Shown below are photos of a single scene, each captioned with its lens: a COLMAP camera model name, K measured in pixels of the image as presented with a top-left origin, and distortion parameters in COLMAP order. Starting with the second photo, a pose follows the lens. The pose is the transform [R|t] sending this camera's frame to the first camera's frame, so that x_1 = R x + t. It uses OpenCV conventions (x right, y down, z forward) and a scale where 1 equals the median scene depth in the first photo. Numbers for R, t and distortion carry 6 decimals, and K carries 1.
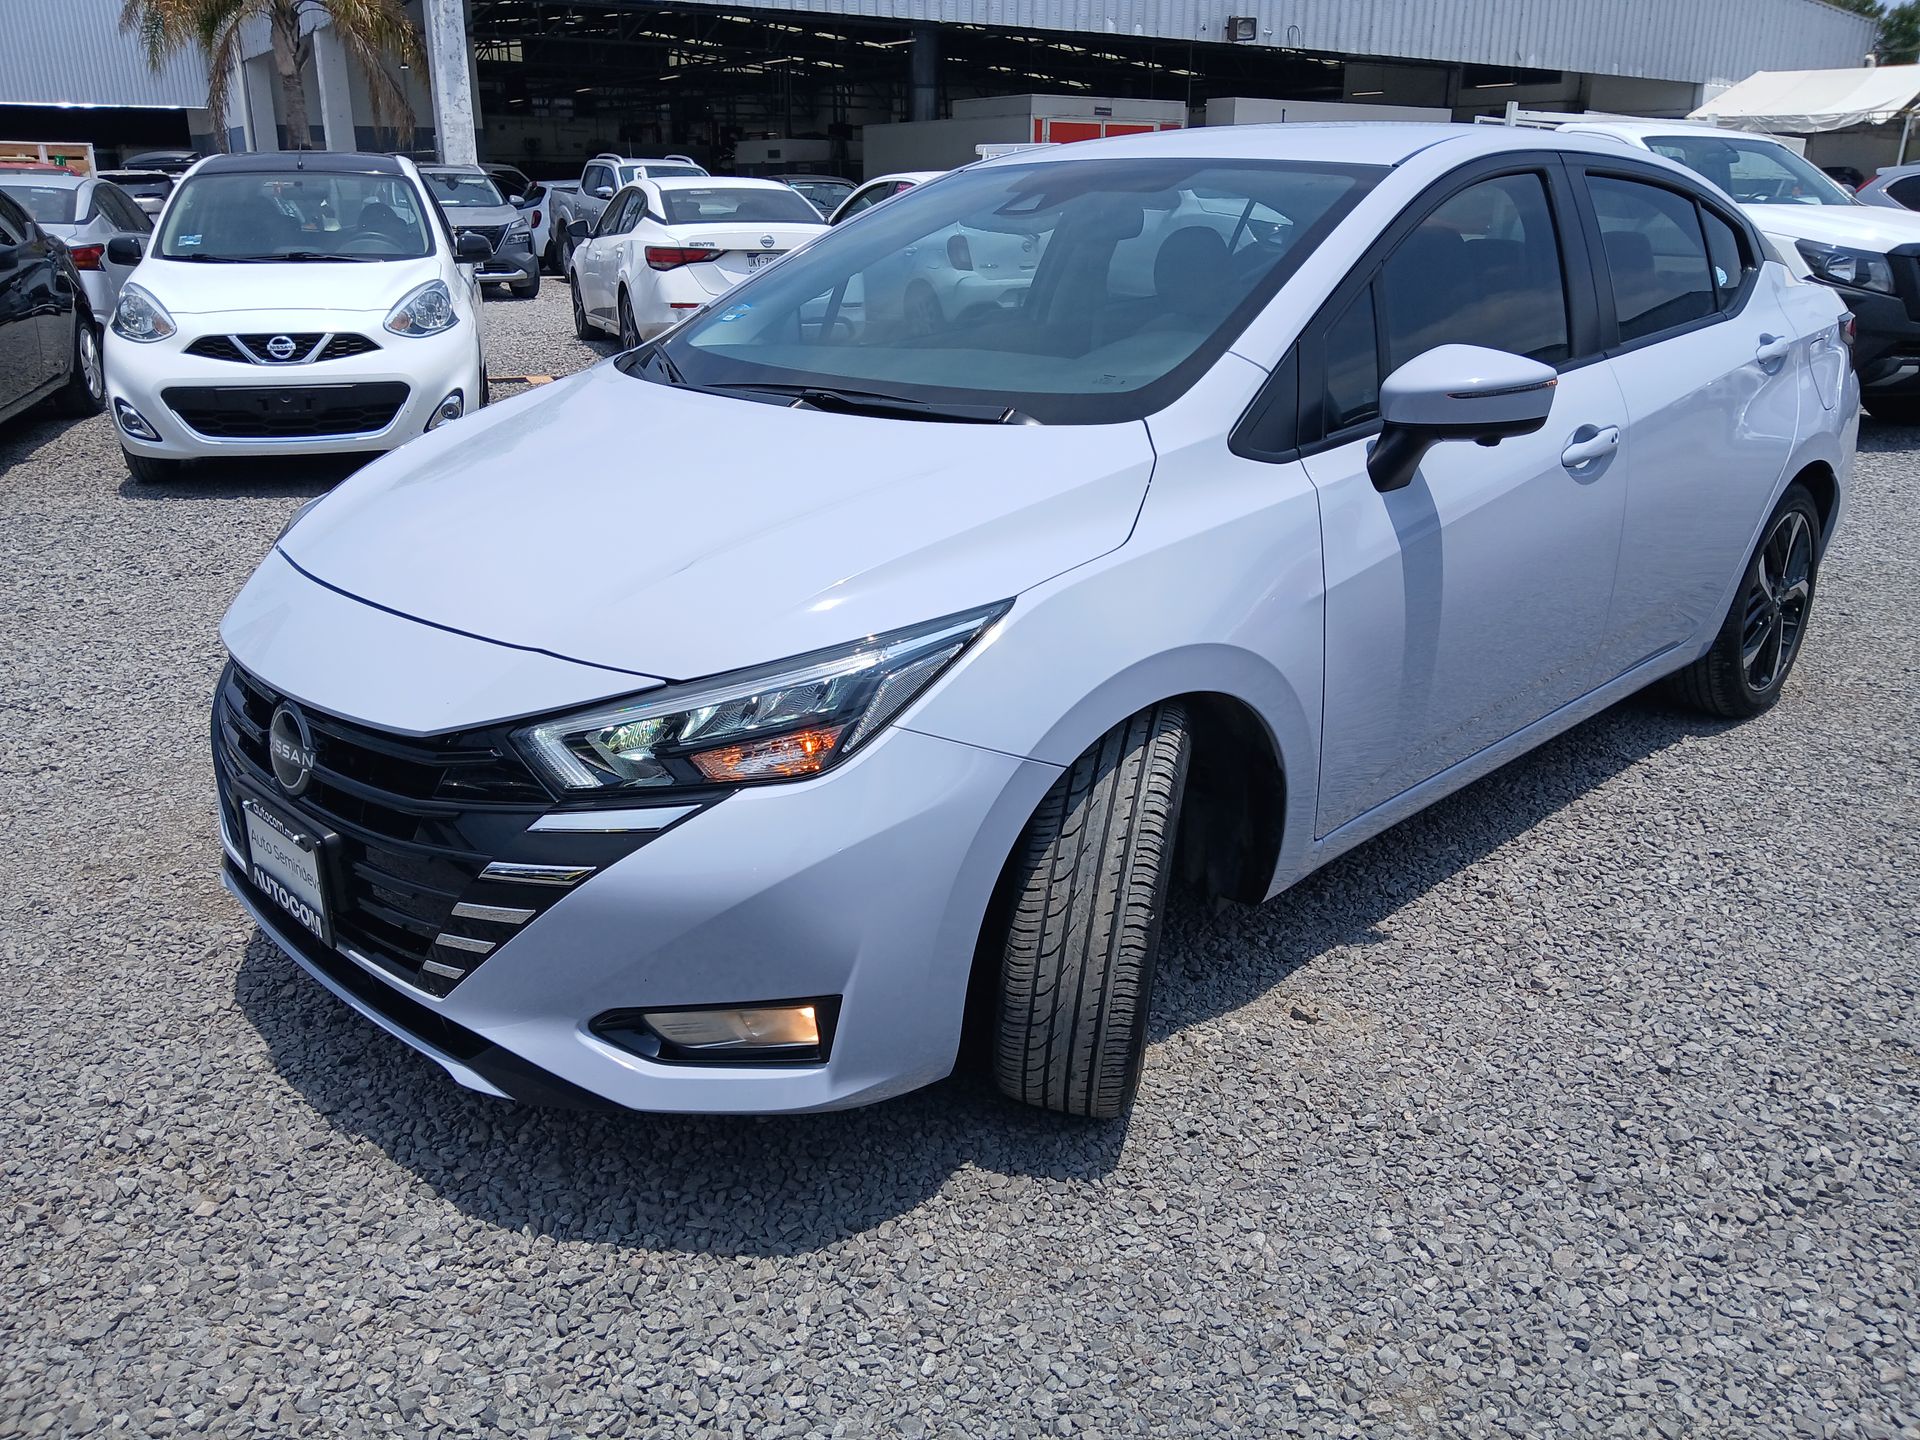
lens RADIAL K [[1546.9, 0, 972.0], [0, 1546.9, 722.4], [0, 0, 1]] dist [0.002157, -0.036187]
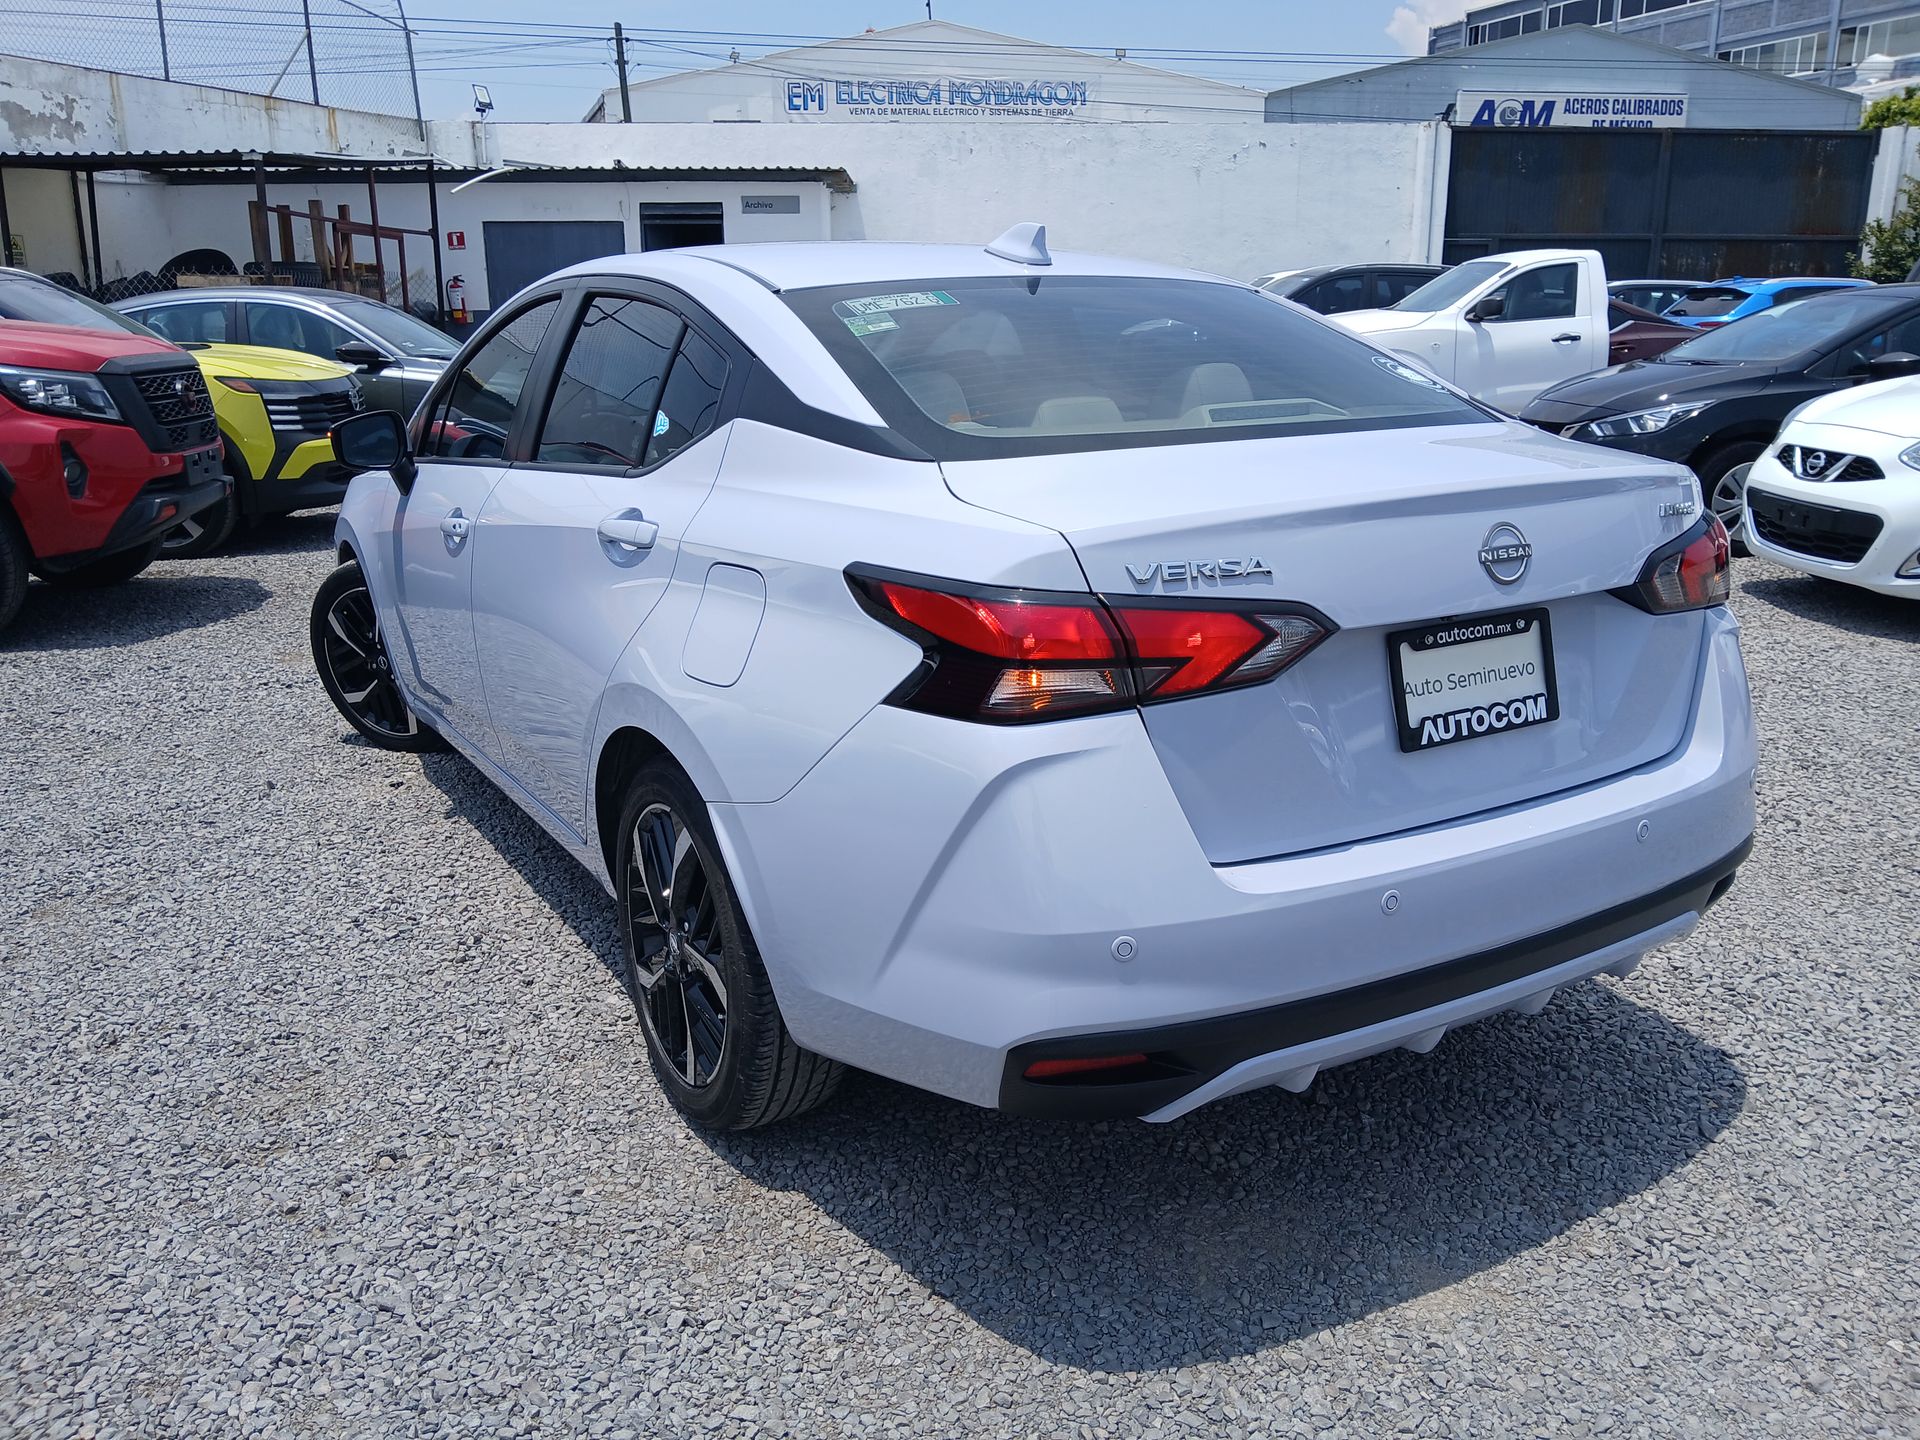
lens RADIAL K [[1546.9, 0, 972.0], [0, 1546.9, 722.4], [0, 0, 1]] dist [0.002157, -0.036187]
pose [[-0.254943, 0.249467, -0.934222, 1.225767], [-0.309552, 0.894246, 0.323267, -0.468184], [0.916069, 0.371605, -0.150759, 1.360790]]
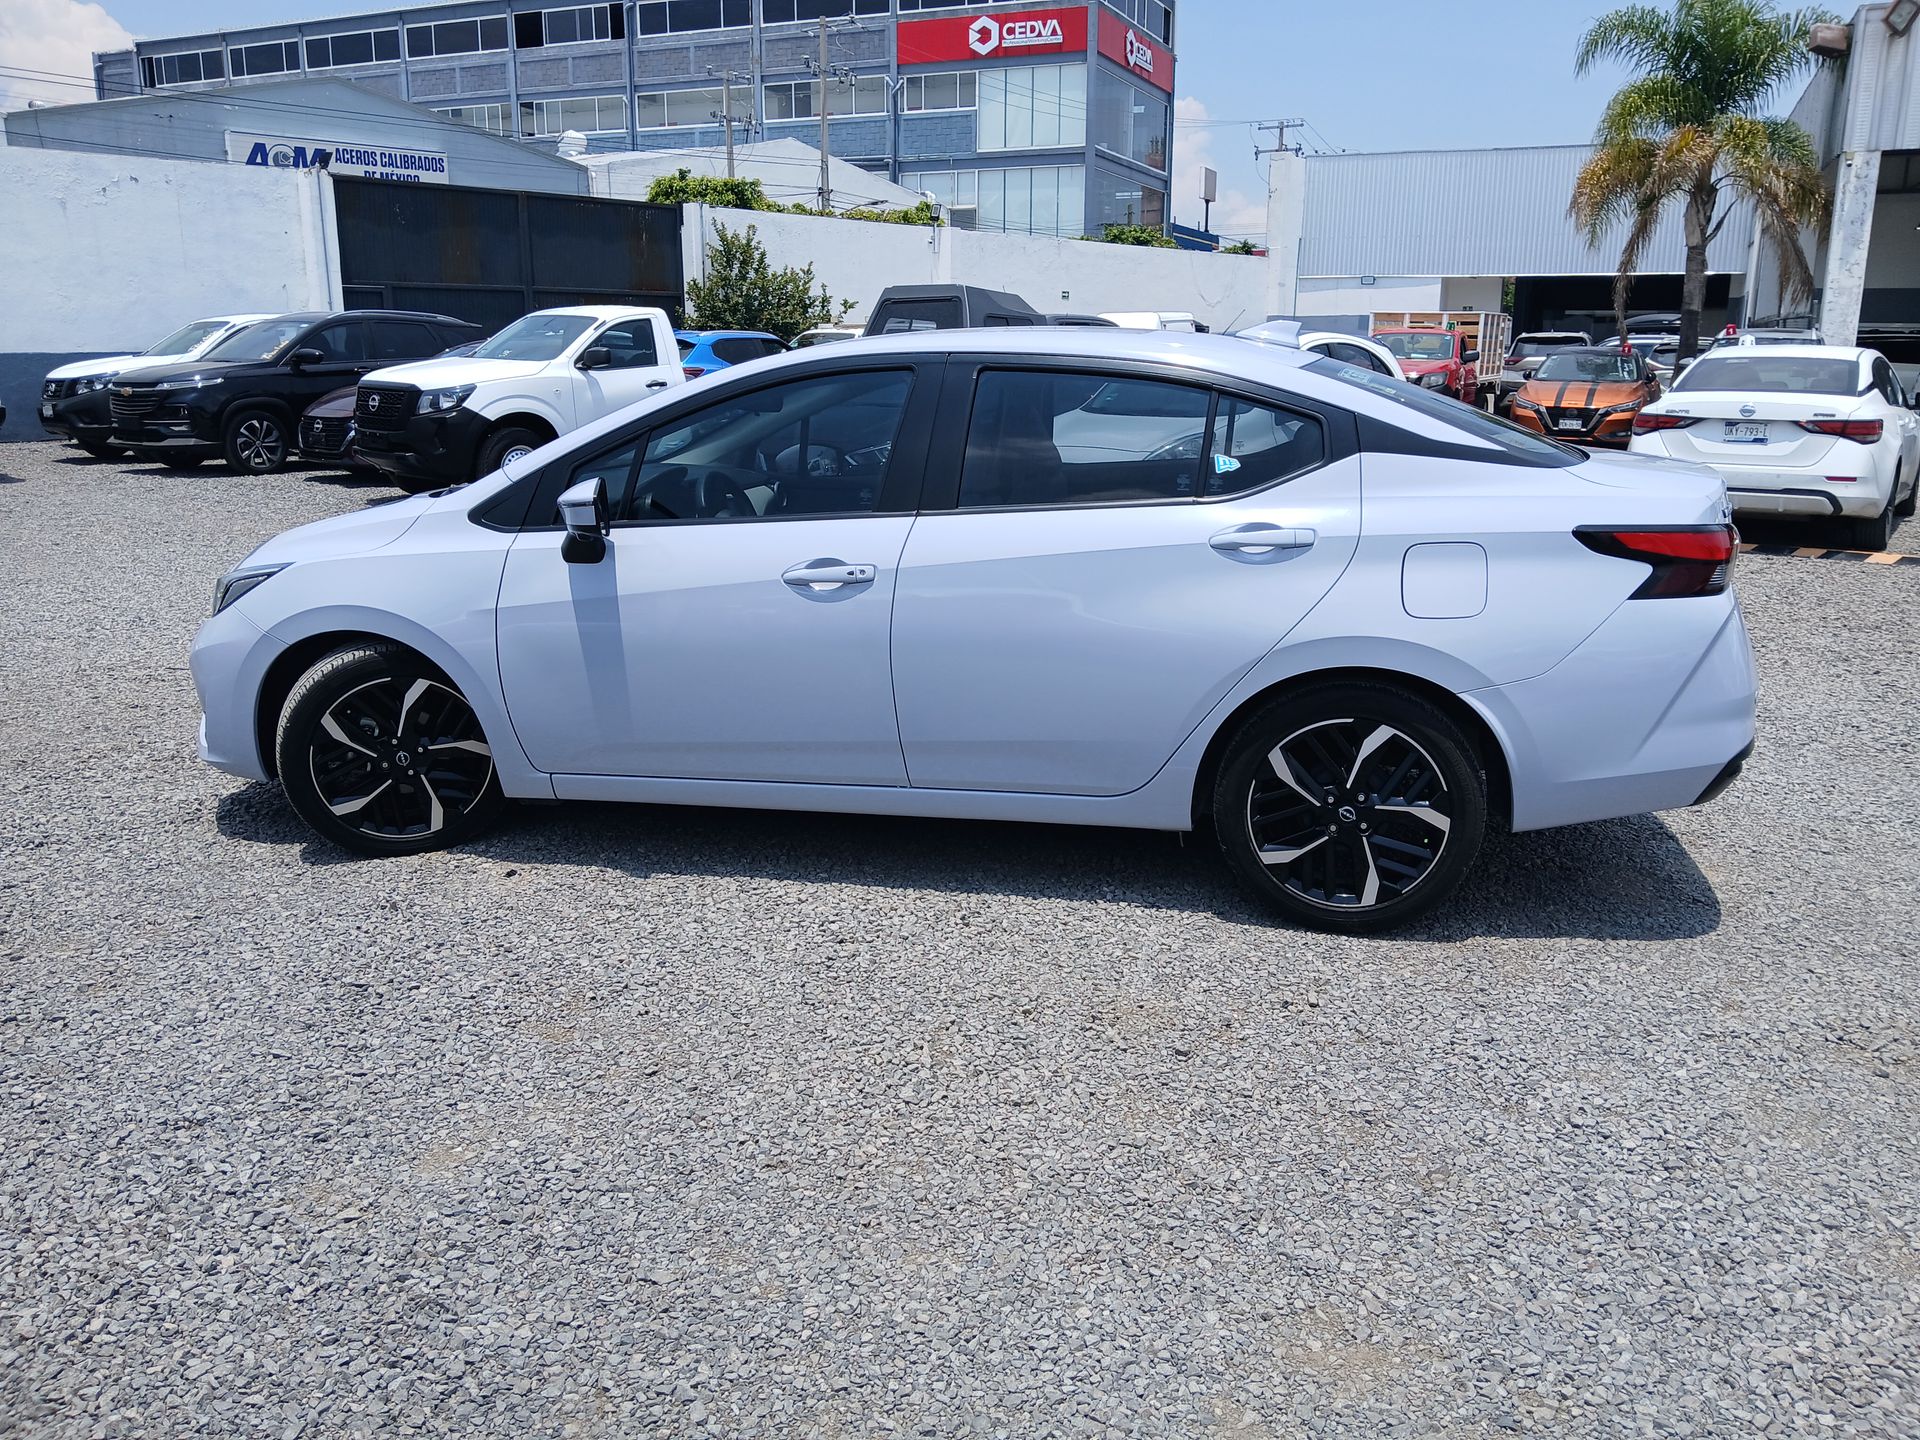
lens RADIAL K [[1546.9, 0, 970.1], [0, 1546.9, 726.0], [0, 0, 1]] dist [0.034224, -0.086944]
pose [[0.535357, 0.199706, -0.820677, 1.330781], [-0.274203, 0.960111, 0.054764, -0.135197], [0.798878, 0.195714, 0.568762, 0.318766]]
